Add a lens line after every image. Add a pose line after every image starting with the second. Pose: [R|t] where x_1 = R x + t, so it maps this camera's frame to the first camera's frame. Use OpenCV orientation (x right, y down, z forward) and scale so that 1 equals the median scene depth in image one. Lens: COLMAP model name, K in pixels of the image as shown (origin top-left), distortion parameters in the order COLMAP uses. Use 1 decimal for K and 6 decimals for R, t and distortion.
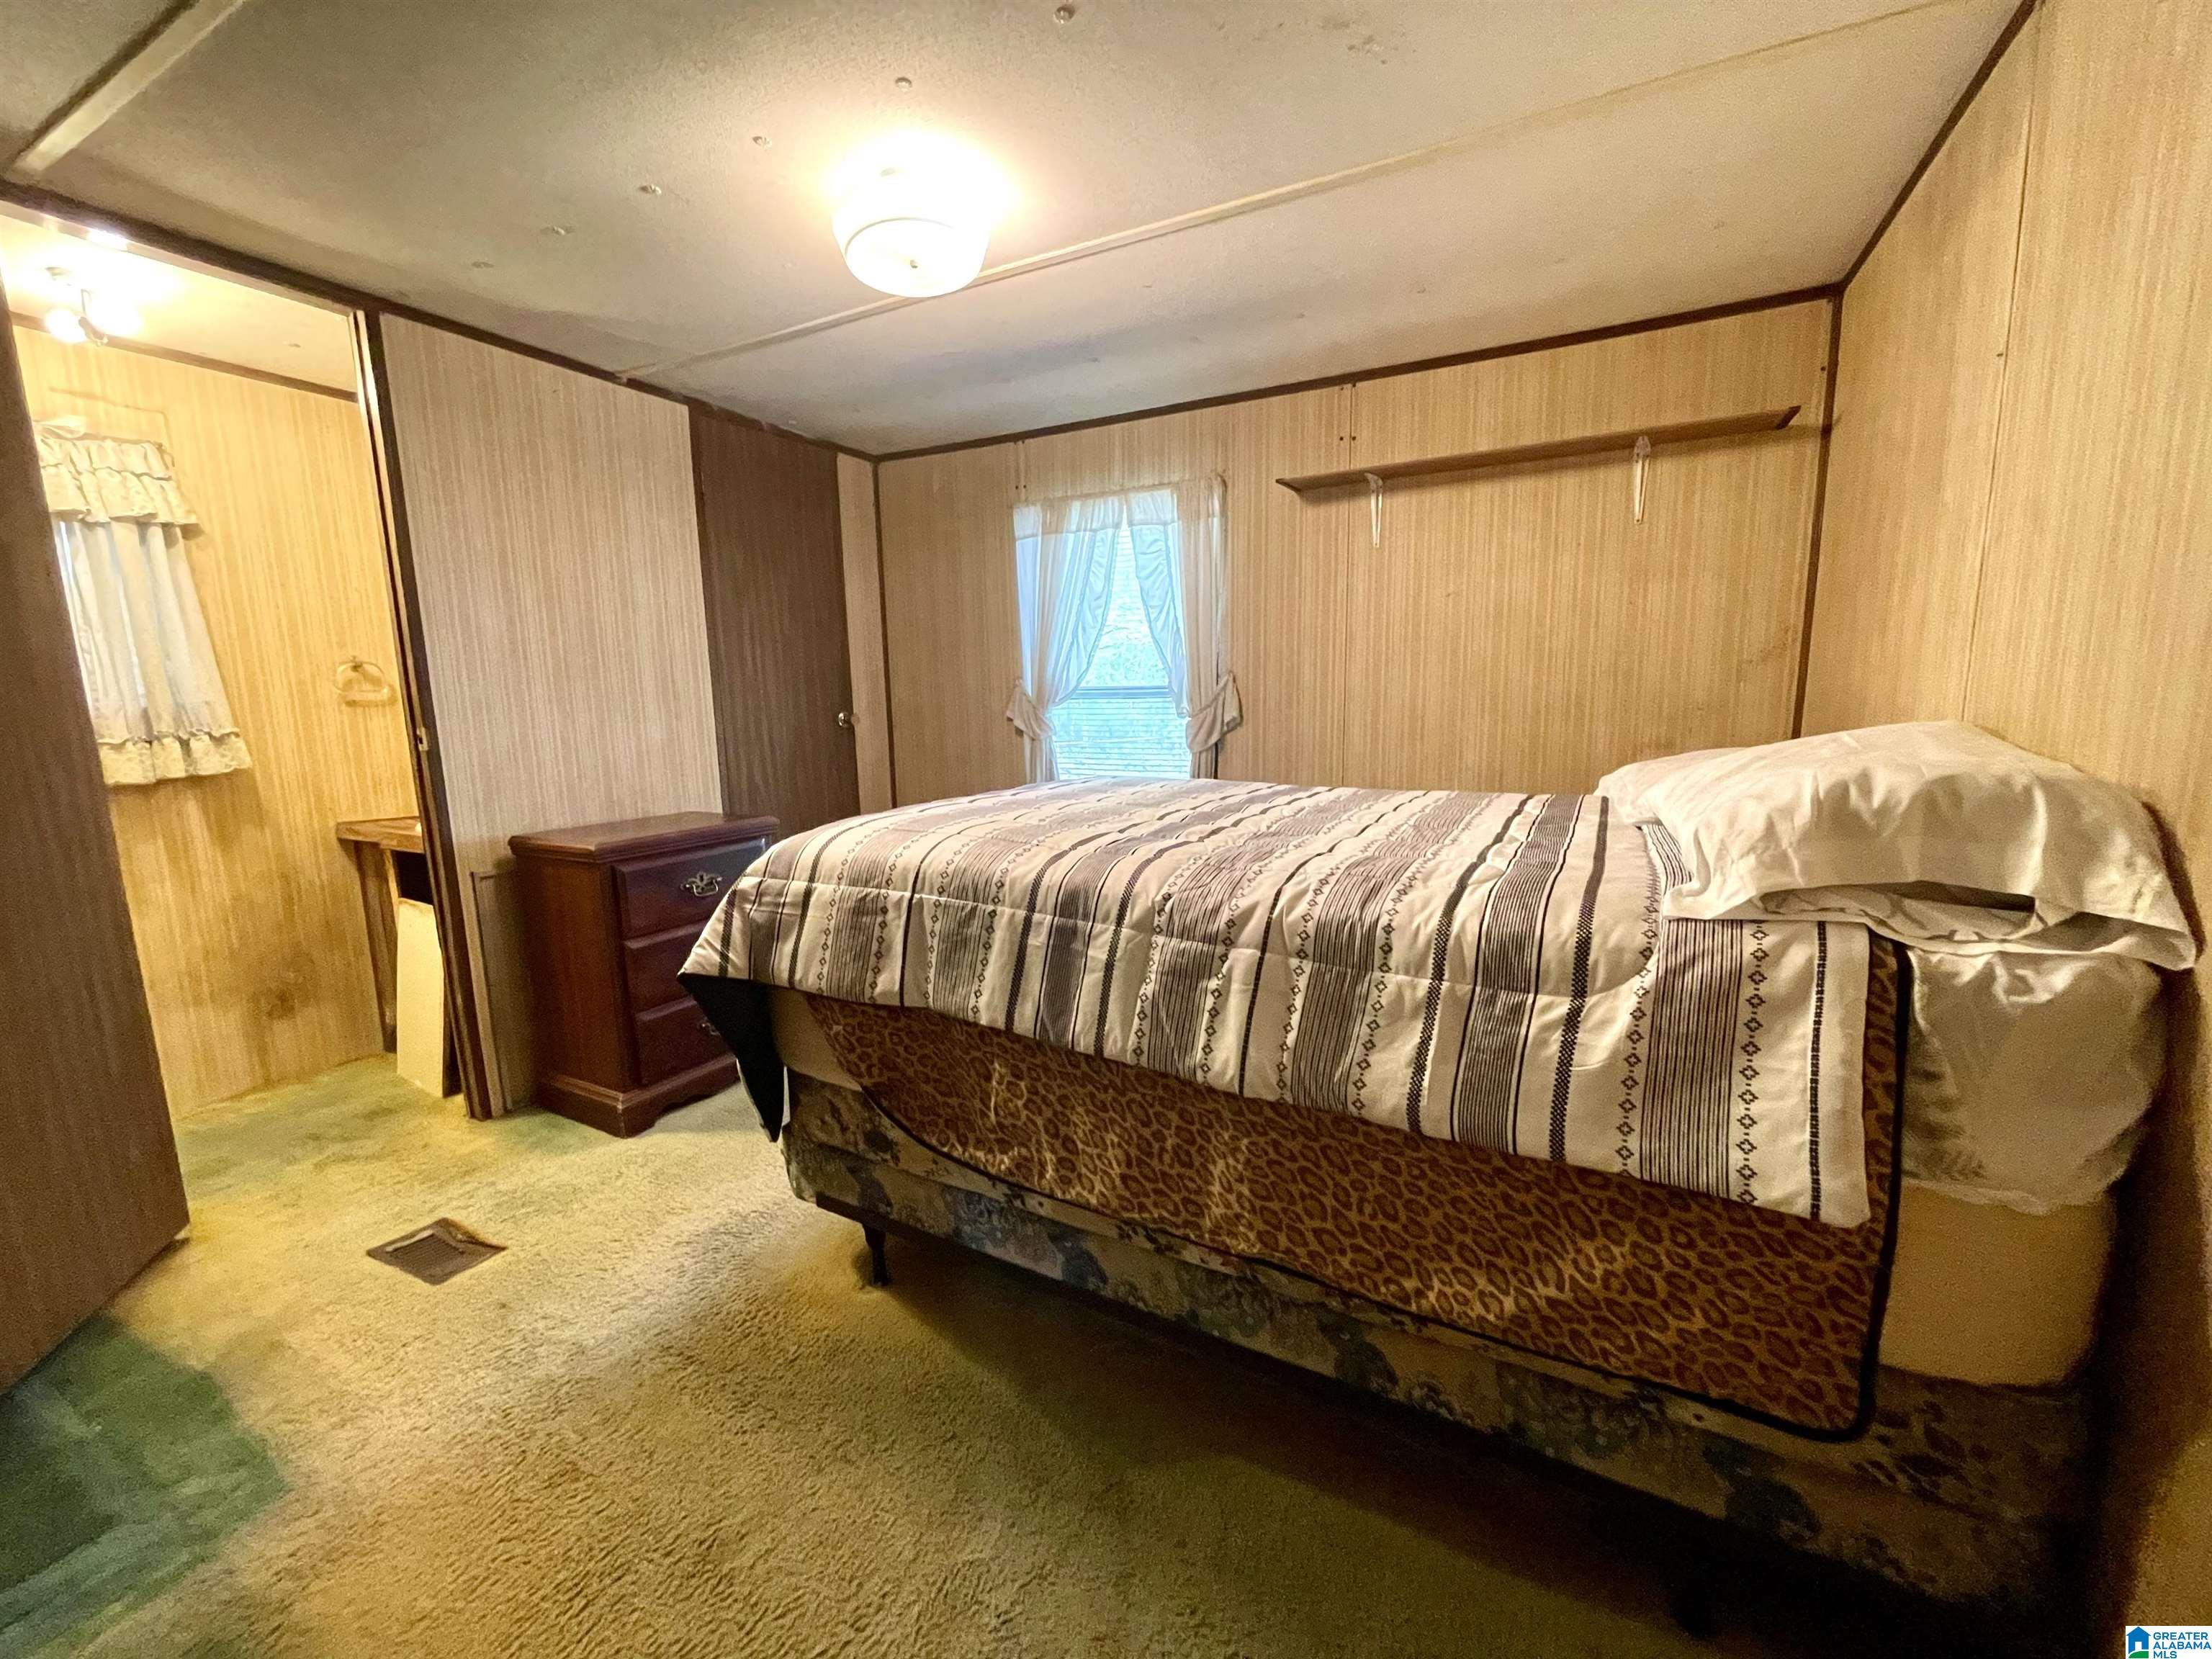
lens RADIAL K [[897.6, 0, 1100.6], [0, 897.6, 833.0], [0, 0, 1]] dist [-0.000365, 0.000055]
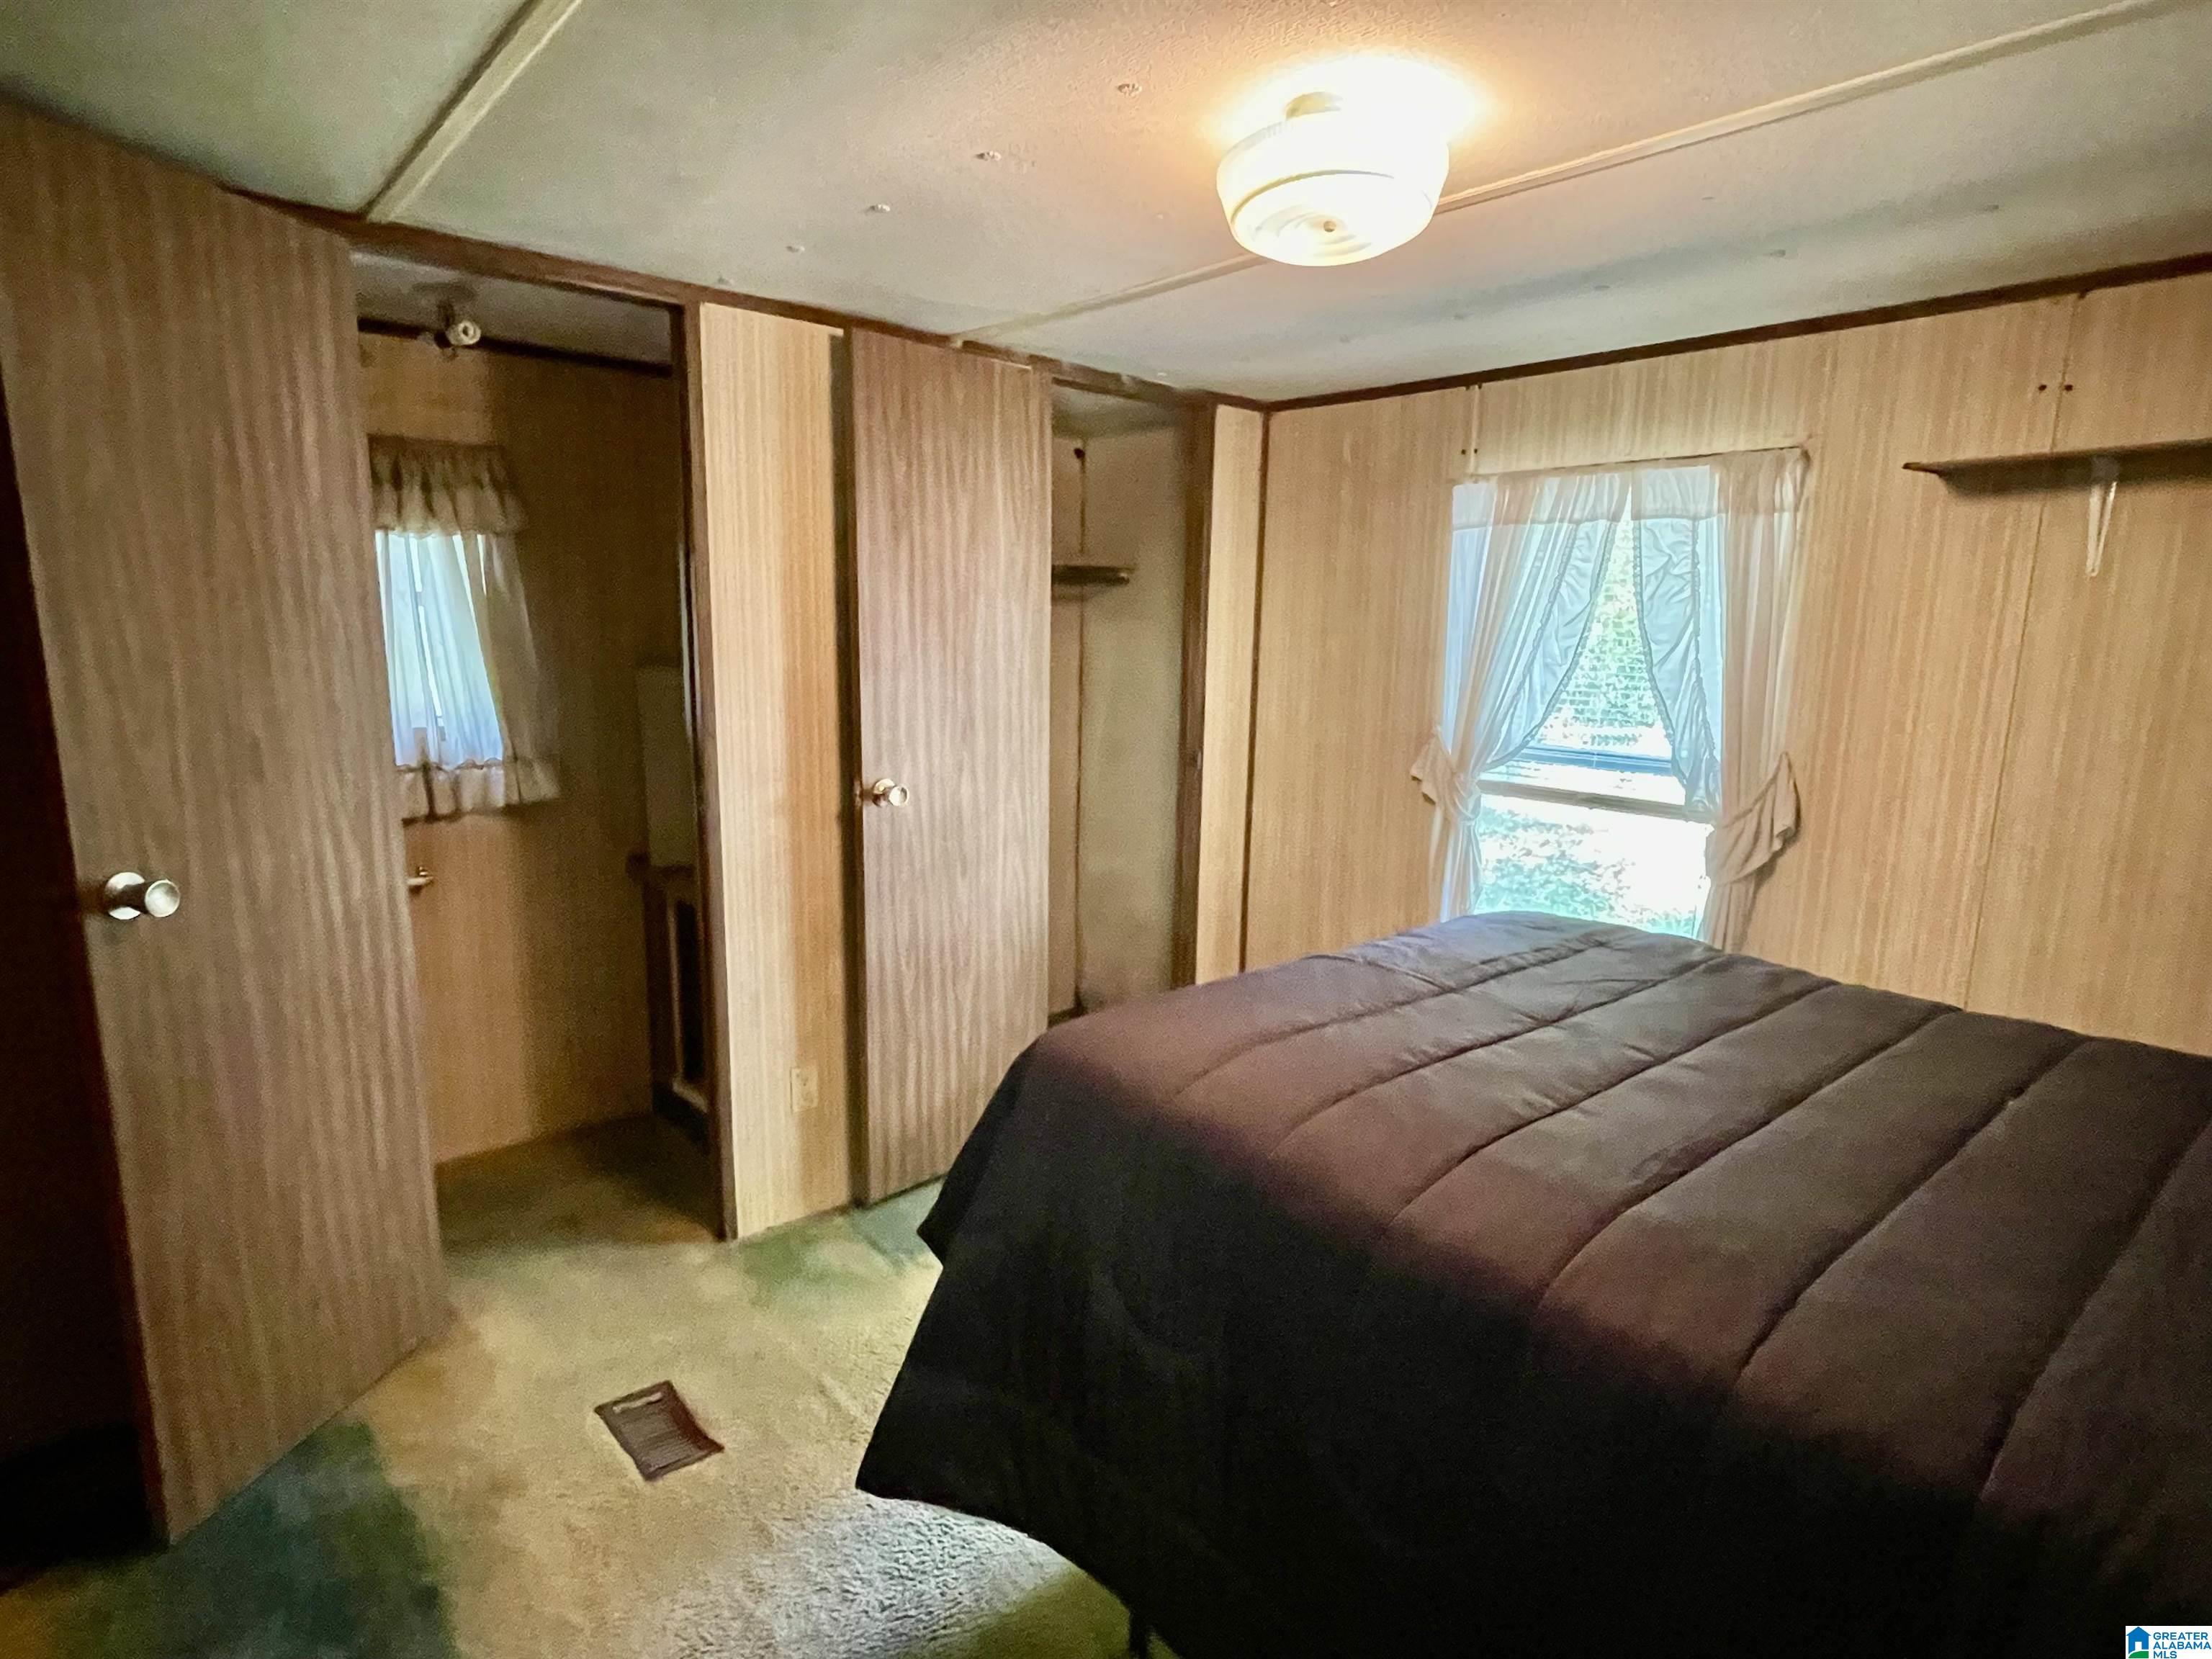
lens RADIAL K [[1178.4, 0, 1107.2], [0, 1178.4, 840.2], [0, 0, 1]] dist [-0.004691, -0.000818]
pose [[0.934354, 0.105953, -0.340230, -0.010367], [-0.096280, 0.994326, 0.045241, -0.108805], [0.343093, -0.009514, 0.939253, 0.059458]]
